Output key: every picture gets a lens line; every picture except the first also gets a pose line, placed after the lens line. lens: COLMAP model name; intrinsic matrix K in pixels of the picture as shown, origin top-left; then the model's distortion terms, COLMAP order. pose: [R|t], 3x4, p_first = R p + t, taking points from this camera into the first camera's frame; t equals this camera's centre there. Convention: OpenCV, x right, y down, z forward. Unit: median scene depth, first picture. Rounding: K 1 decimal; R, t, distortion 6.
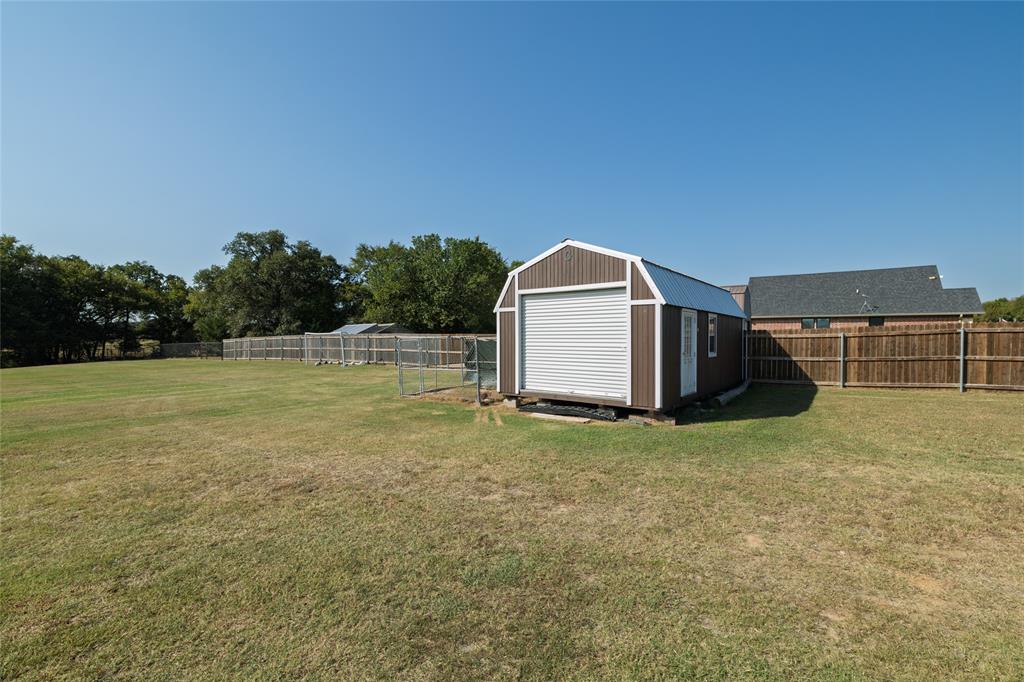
lens RADIAL K [[454.2, 0, 512.0], [0, 454.2, 341.0], [0, 0, 1]] dist [-0.001632, 0.000142]
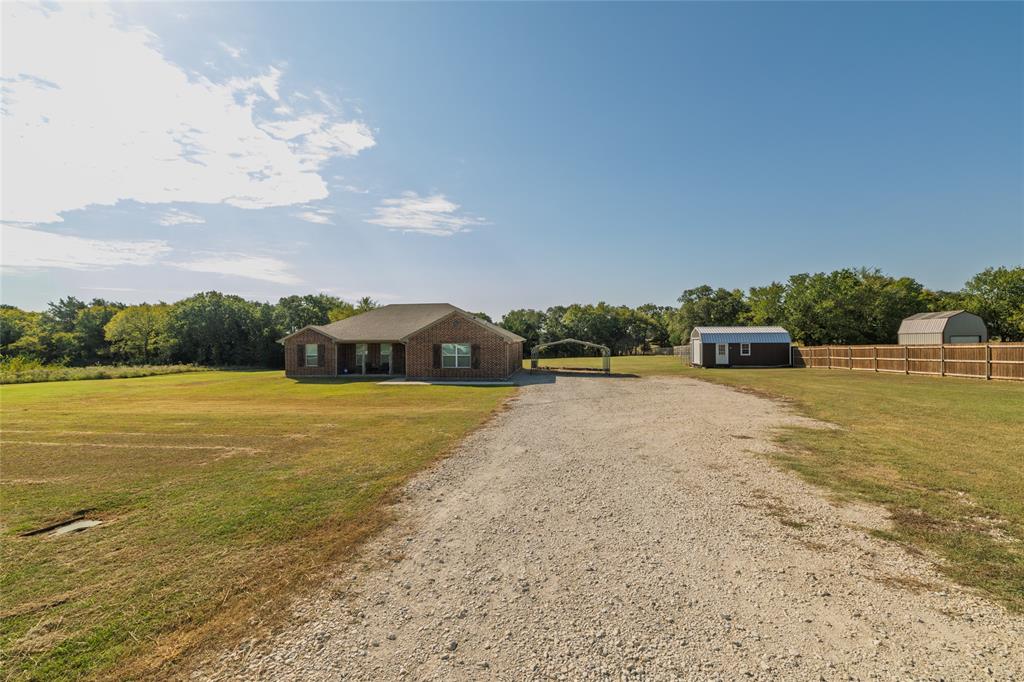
lens RADIAL K [[447.2, 0, 512.0], [0, 447.2, 341.0], [0, 0, 1]] dist [0.001041, 0.000851]
pose [[0.514608, -0.009862, -0.857369, 0.646380], [0.006012, 0.999951, -0.007894, -0.012225], [0.857405, -0.001092, 0.514642, -0.608927]]
